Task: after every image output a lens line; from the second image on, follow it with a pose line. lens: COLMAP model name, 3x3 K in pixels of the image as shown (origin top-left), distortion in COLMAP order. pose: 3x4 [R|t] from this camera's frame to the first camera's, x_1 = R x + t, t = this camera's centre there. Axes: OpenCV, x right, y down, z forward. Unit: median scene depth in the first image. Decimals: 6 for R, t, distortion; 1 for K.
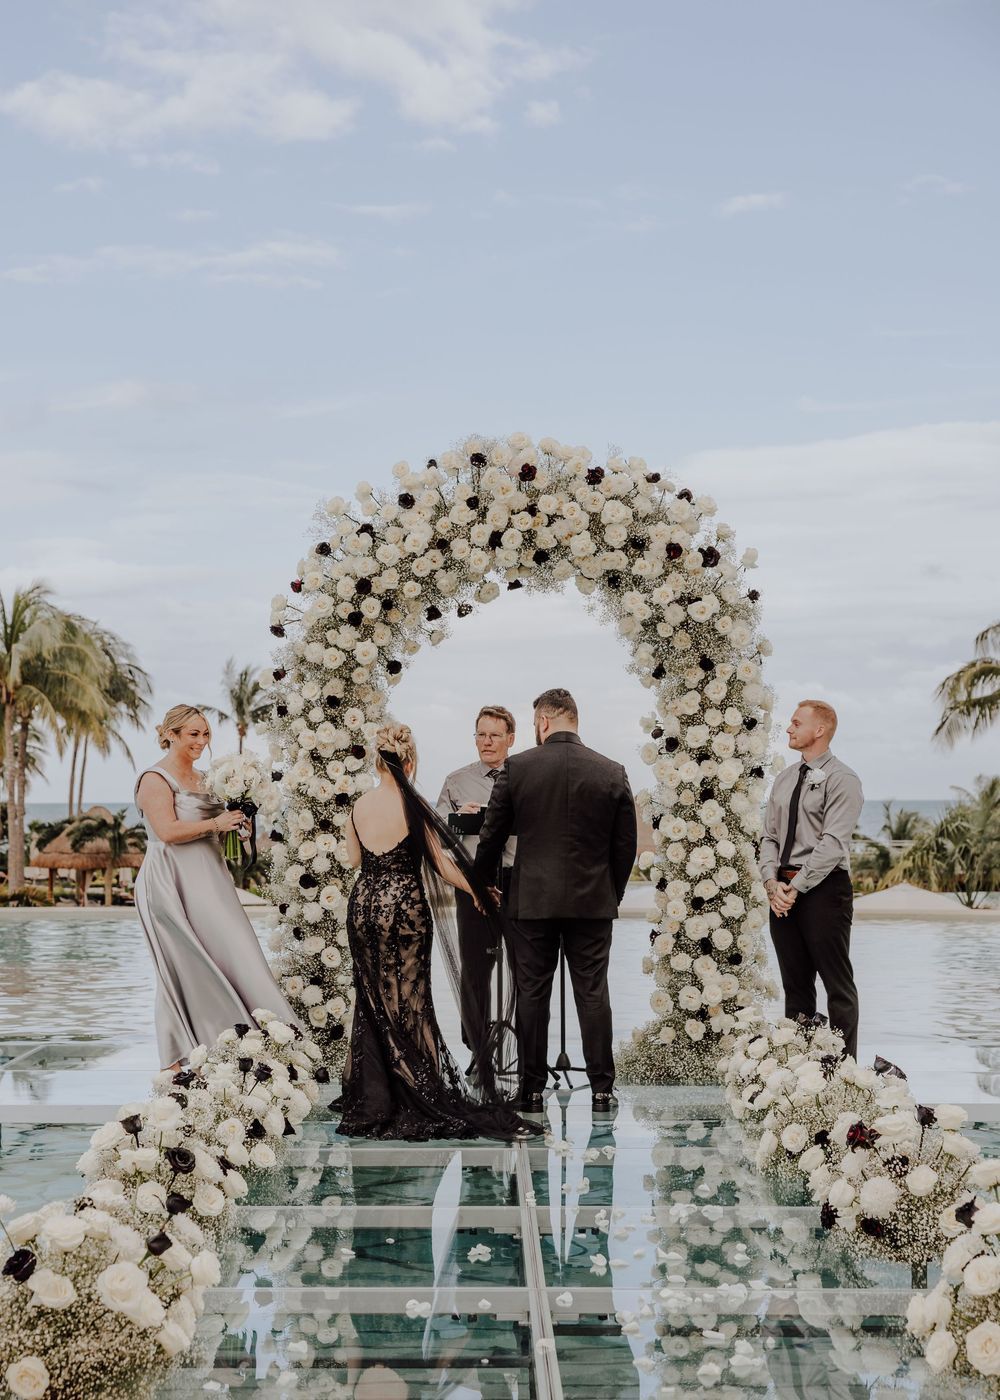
lens RADIAL K [[2023.3, 0, 403.7], [0, 2023.3, 817.0], [0, 0, 1]] dist [0.003061, 0.000000]
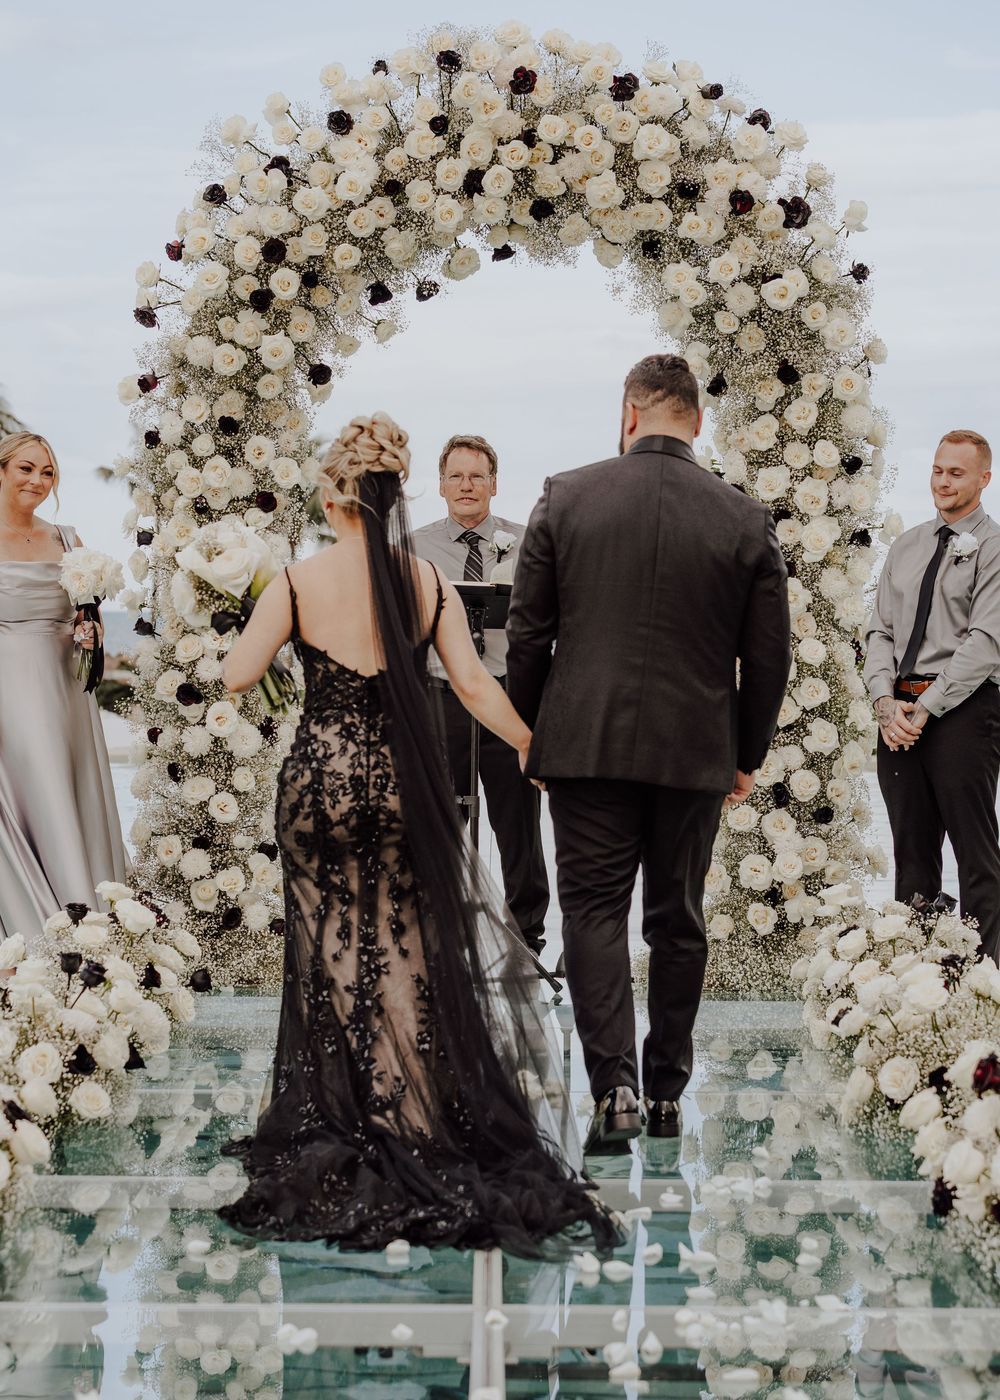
lens RADIAL K [[2801.3, 0, 423.8], [0, 2801.3, 802.3], [0, 0, 1]] dist [-0.022252, 0.000000]
pose [[0.999897, 0.007888, 0.011950, 0.019628], [-0.008588, 0.998182, 0.059665, 0.011470], [-0.011458, -0.059761, 0.998147, 0.070404]]
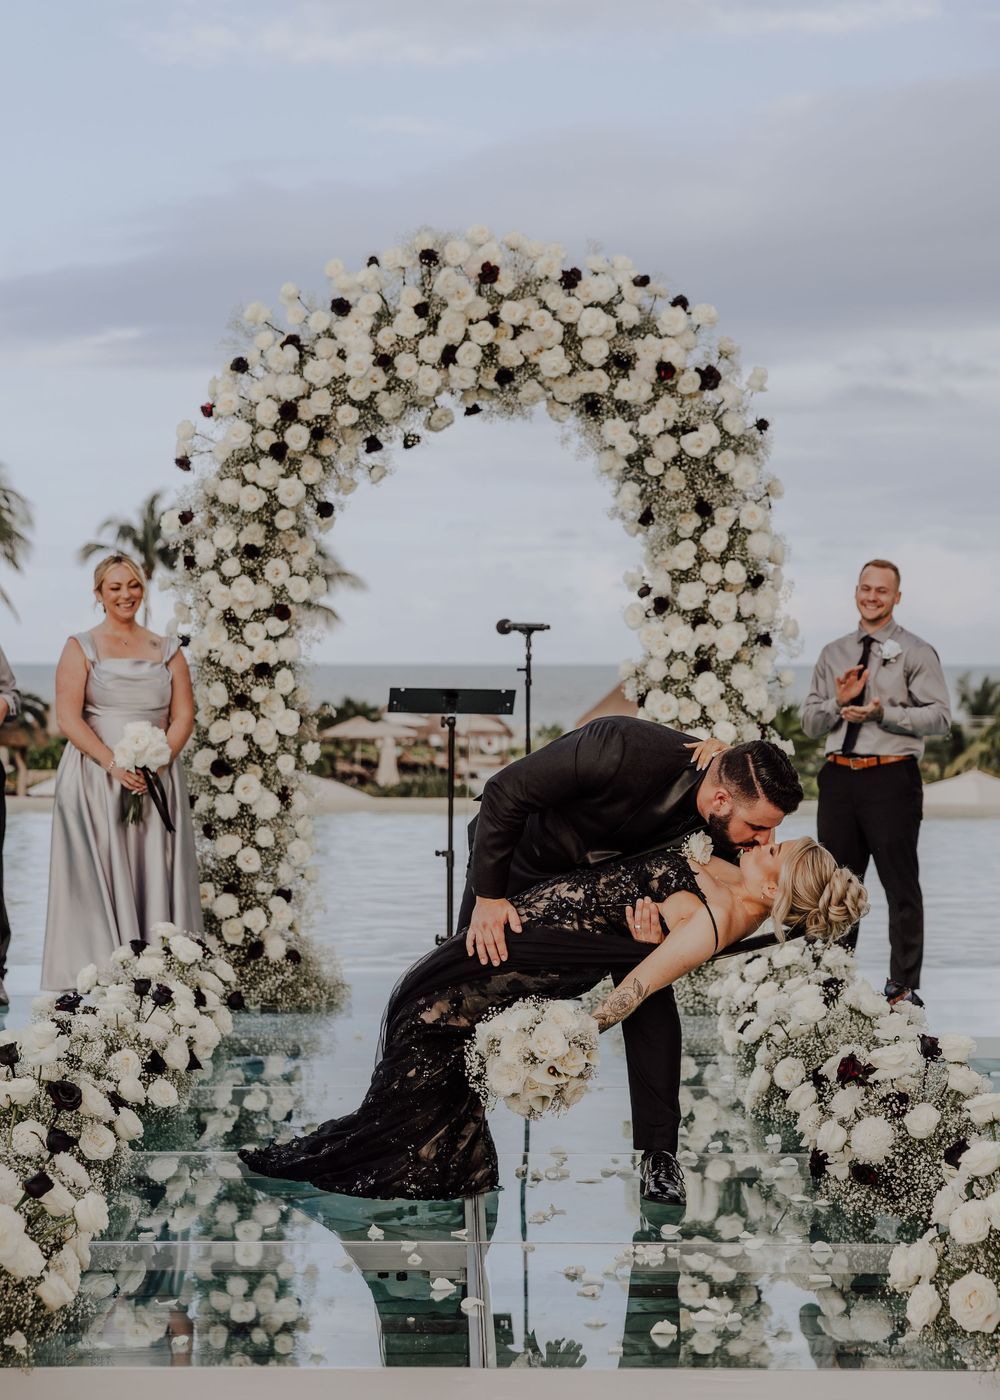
lens RADIAL K [[2574.4, 0, 397.6], [0, 2574.4, 788.0], [0, 0, 1]] dist [0.025662, 0.000000]
pose [[0.999853, 0.004069, 0.016653, 0.007595], [-0.004748, 0.999150, 0.040952, -0.003858], [-0.016472, -0.041025, 0.999022, -0.054711]]
